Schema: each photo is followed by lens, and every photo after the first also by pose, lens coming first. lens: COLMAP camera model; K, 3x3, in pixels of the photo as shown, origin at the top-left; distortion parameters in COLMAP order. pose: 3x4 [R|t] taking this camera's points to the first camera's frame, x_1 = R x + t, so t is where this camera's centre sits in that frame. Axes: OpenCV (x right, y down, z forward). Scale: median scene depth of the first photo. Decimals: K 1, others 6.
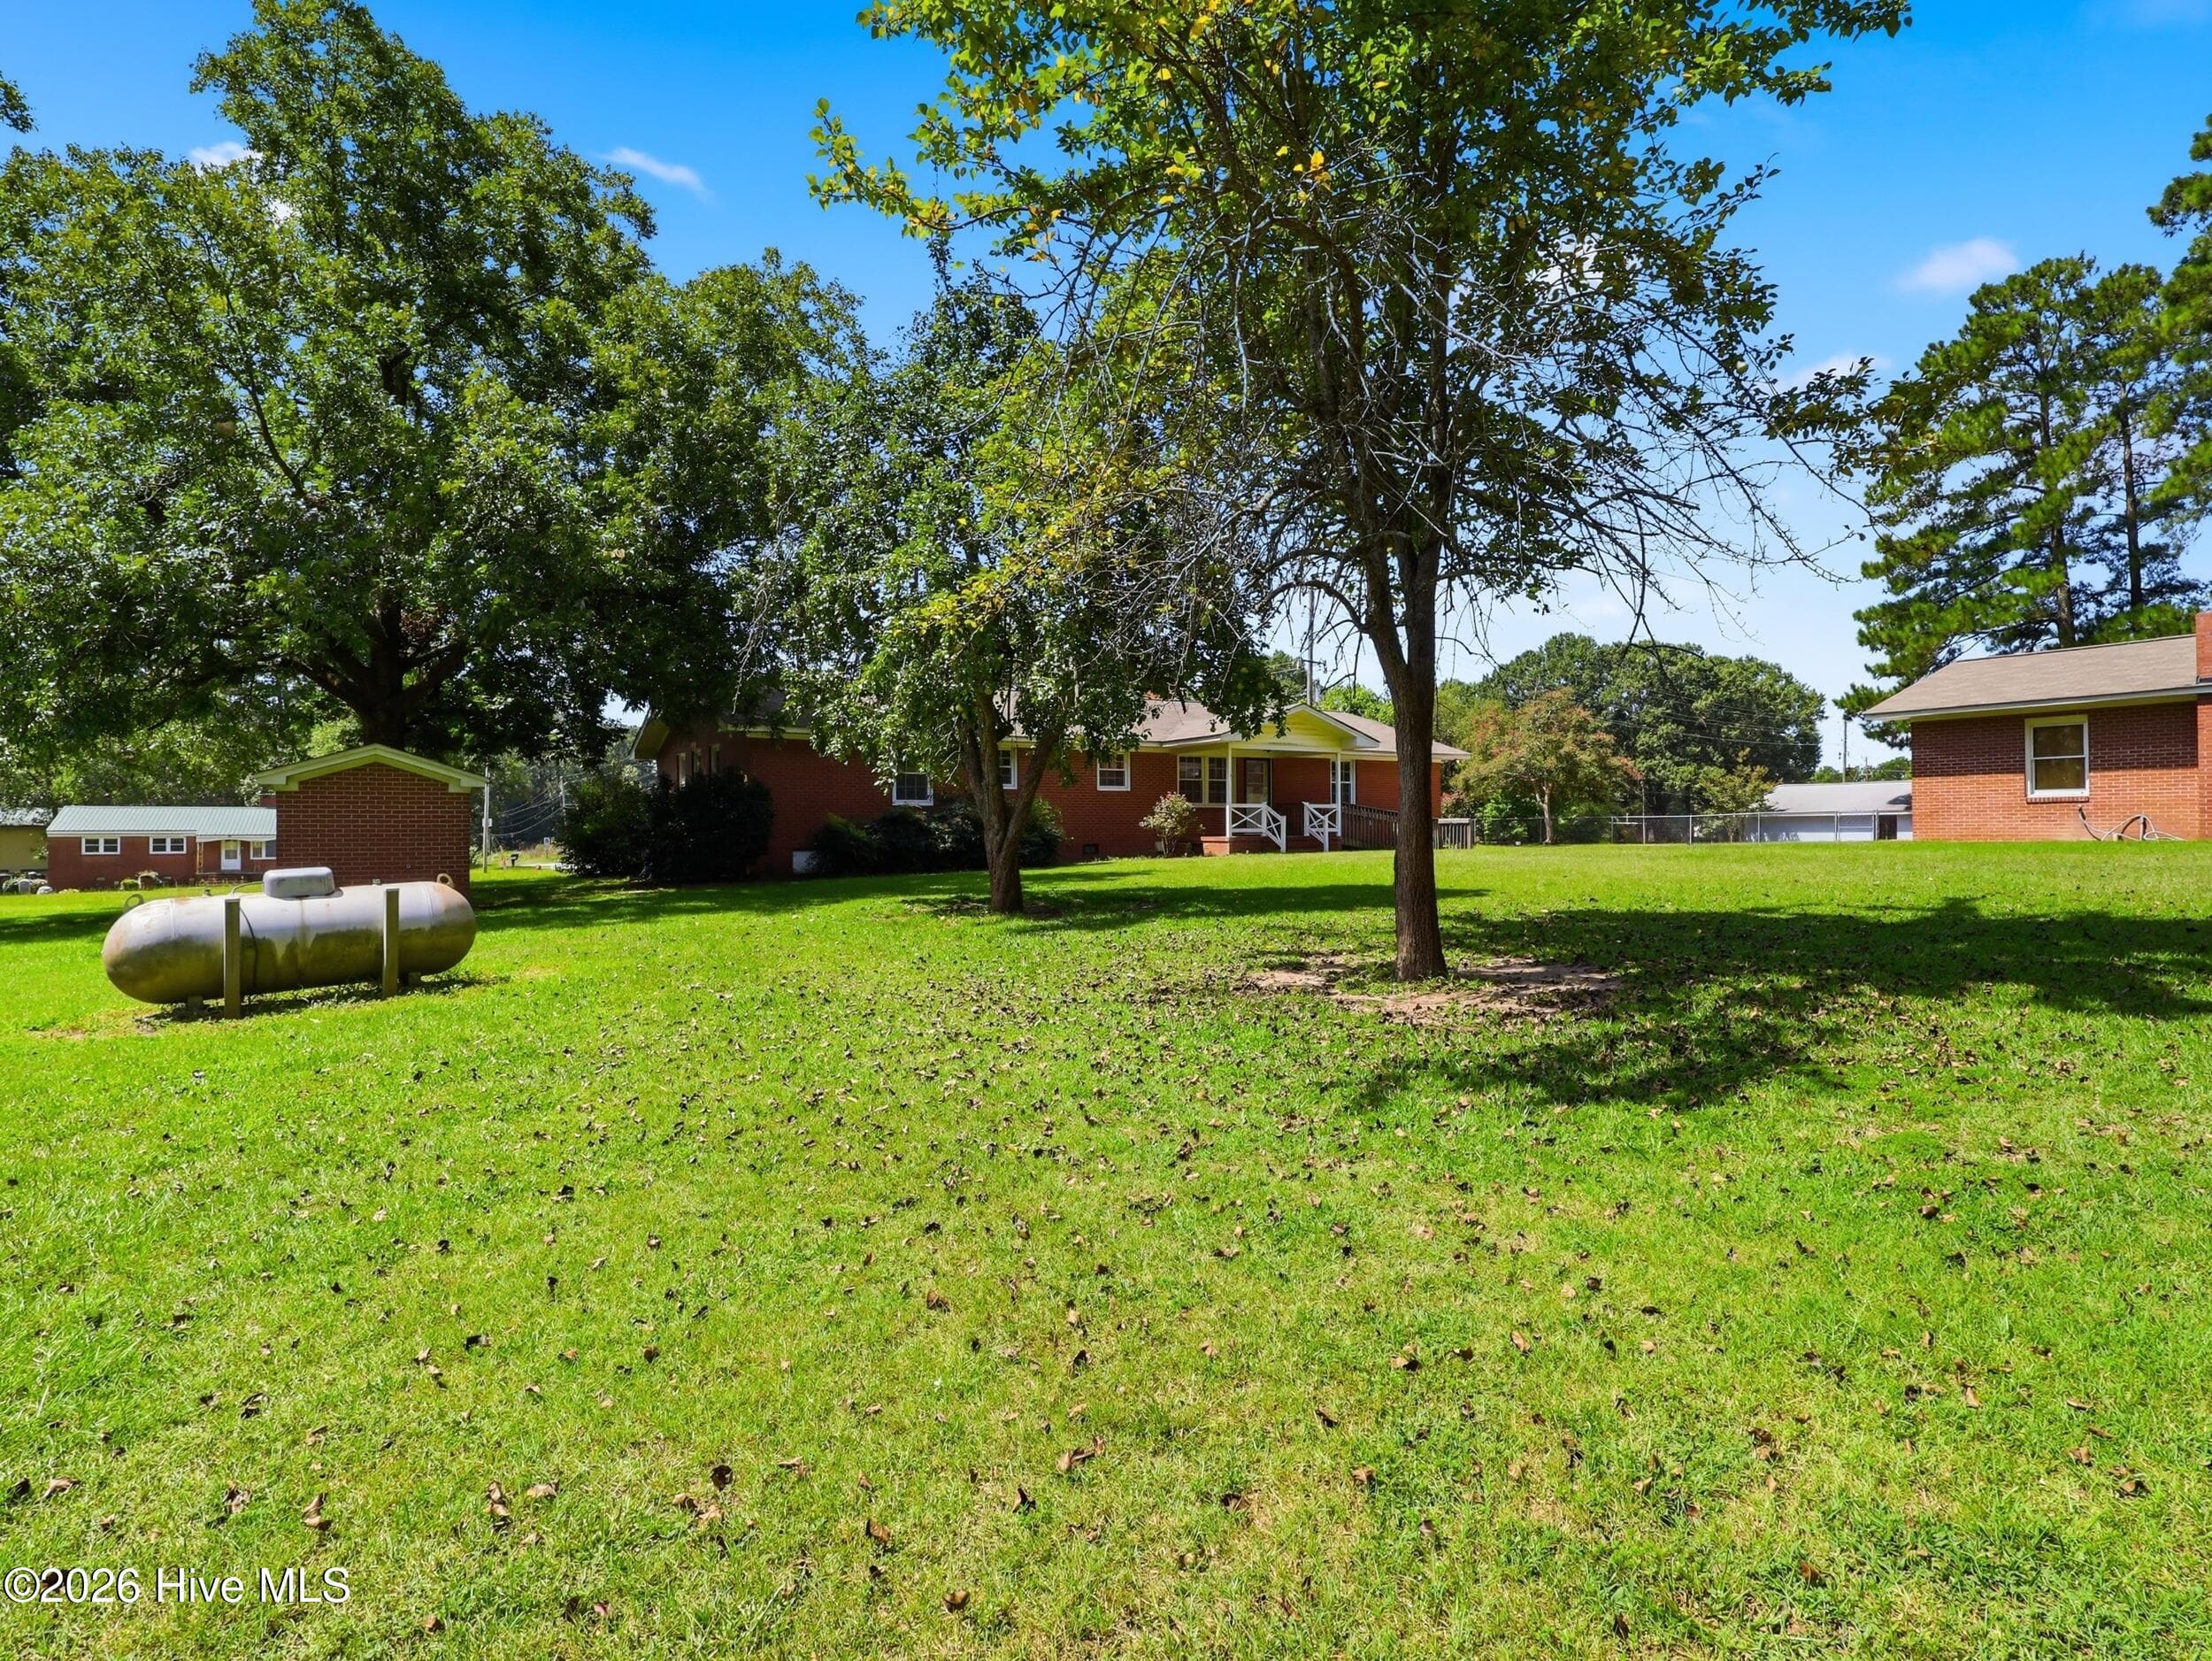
lens RADIAL K [[1183.7, 0, 1104.2], [0, 1183.7, 821.5], [0, 0, 1]] dist [-0.001825, -0.000518]
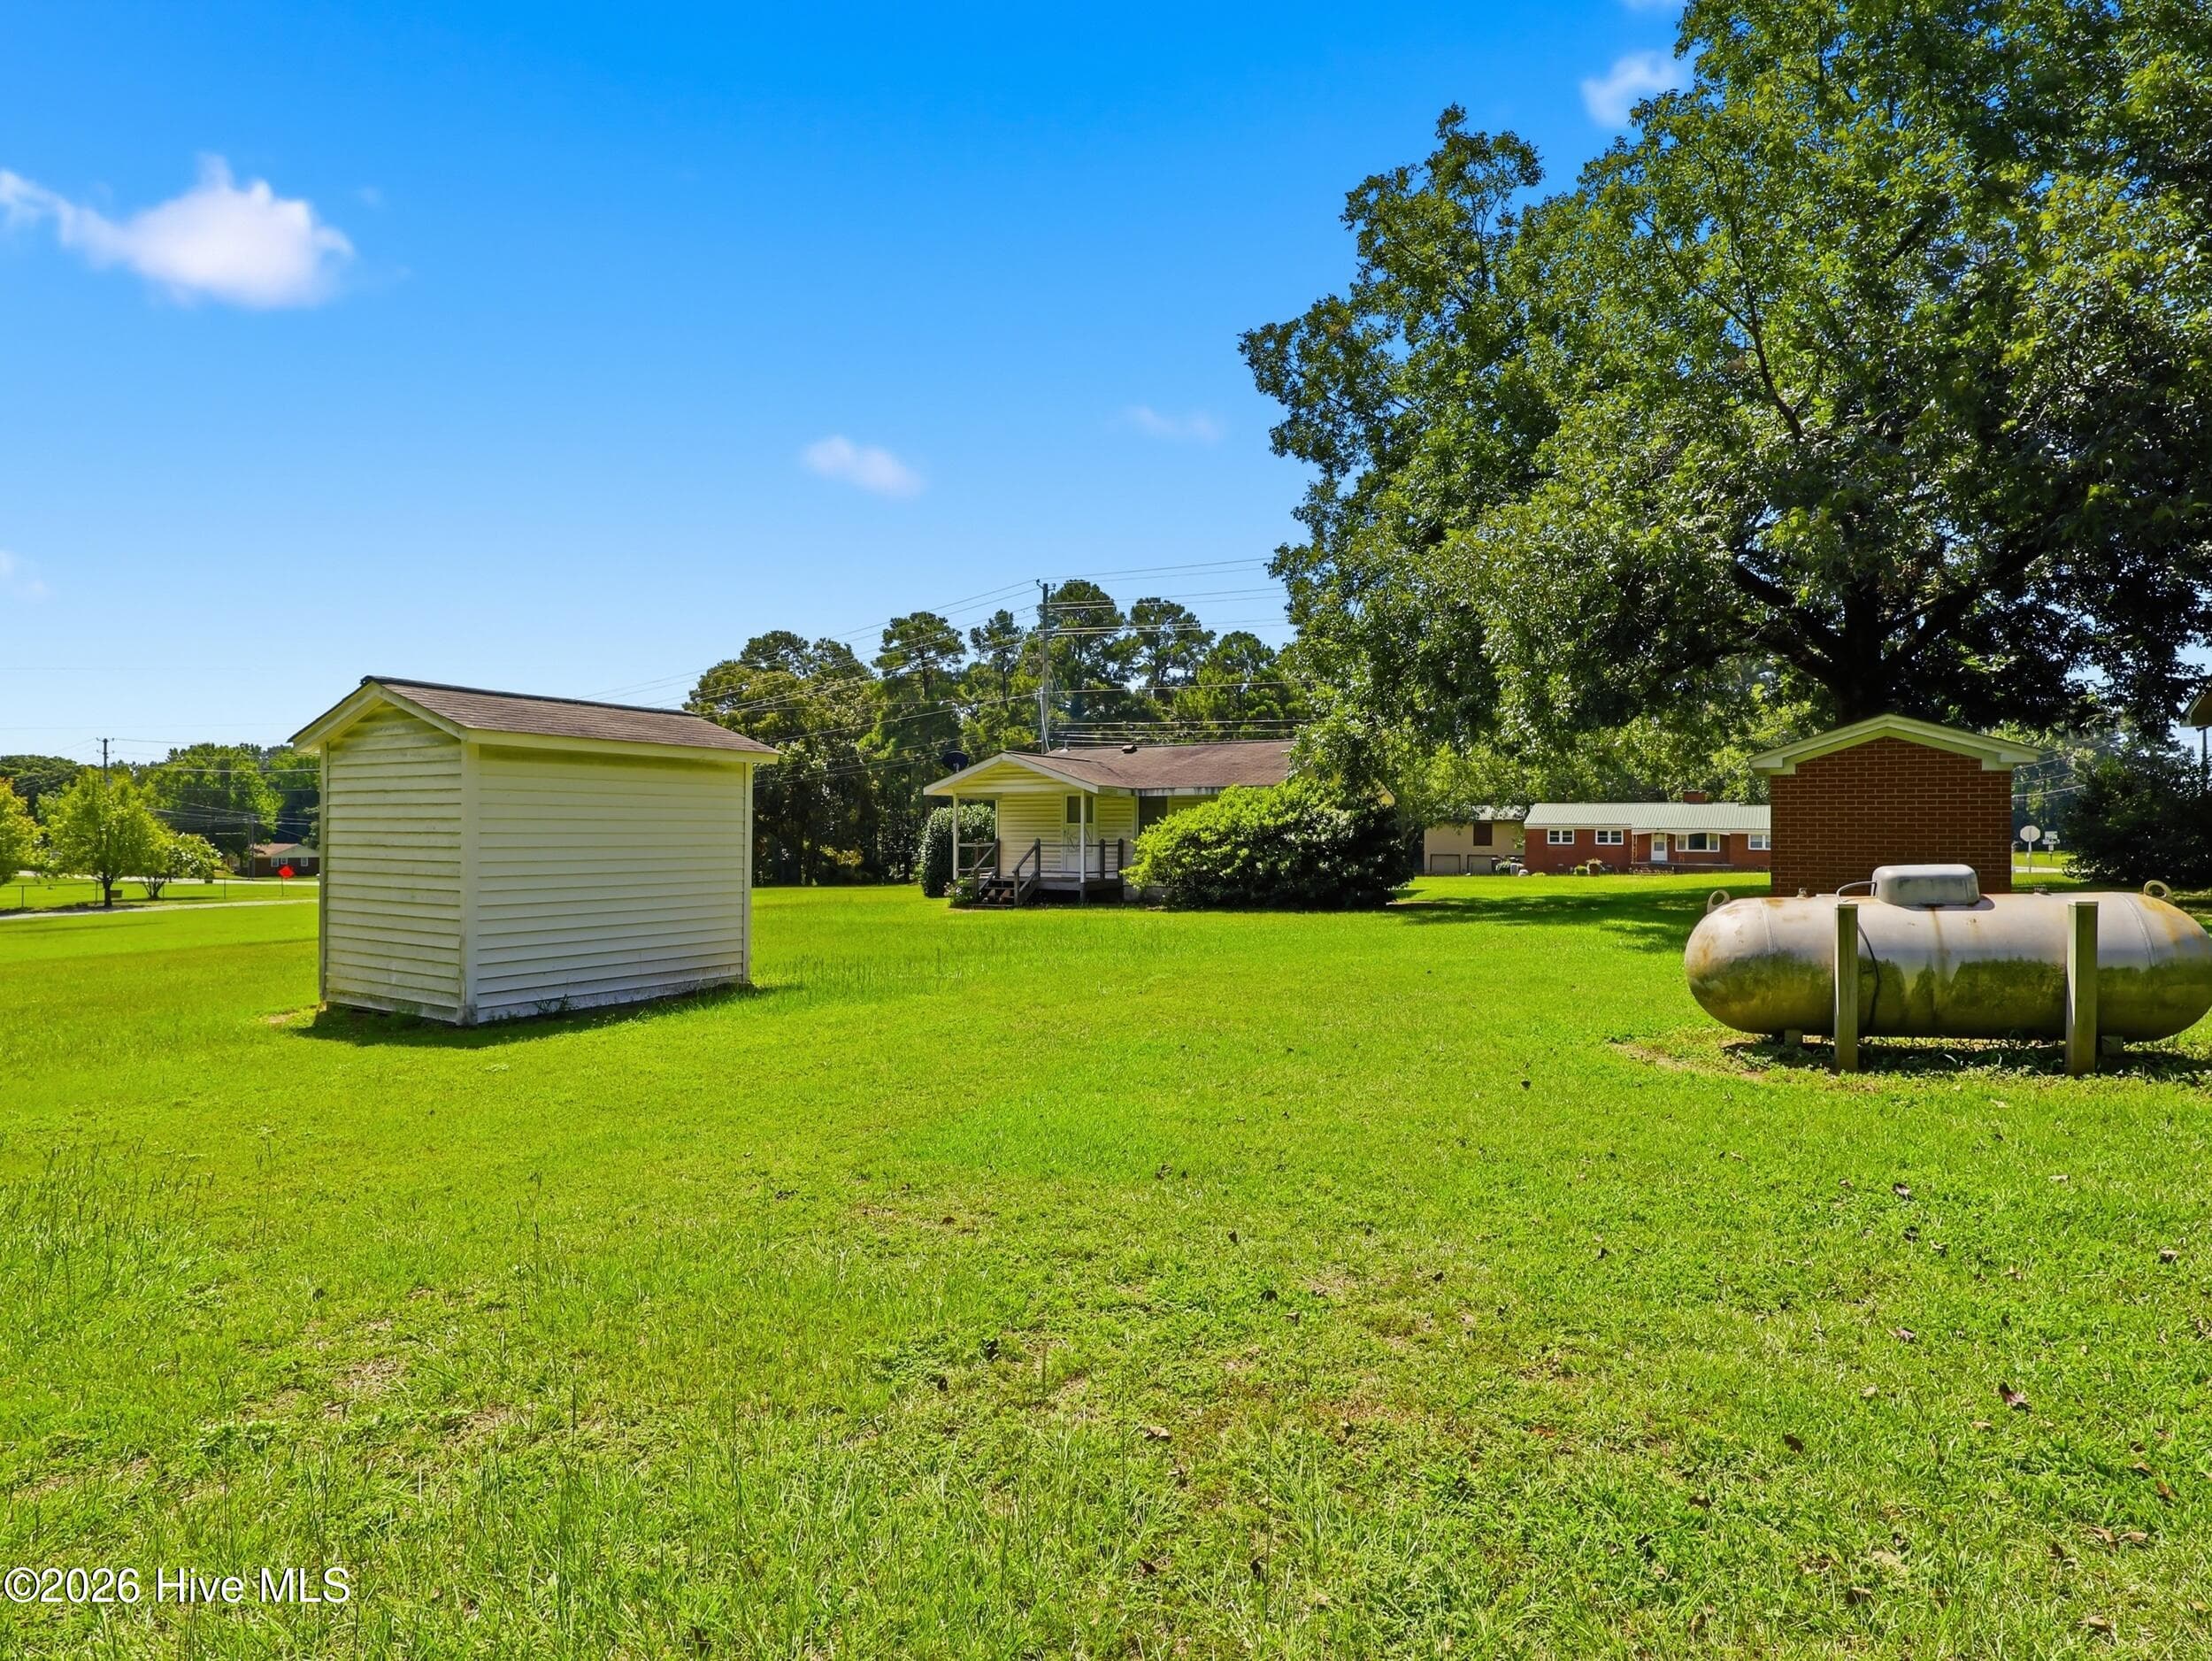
lens RADIAL K [[1183.7, 0, 1104.2], [0, 1183.7, 821.5], [0, 0, 1]] dist [-0.001825, -0.000518]
pose [[0.484990, 0.001217, -0.874519, -0.165024], [0.001898, 0.999995, 0.002444, 0.006165], [0.874518, -0.002845, 0.484985, 0.127961]]
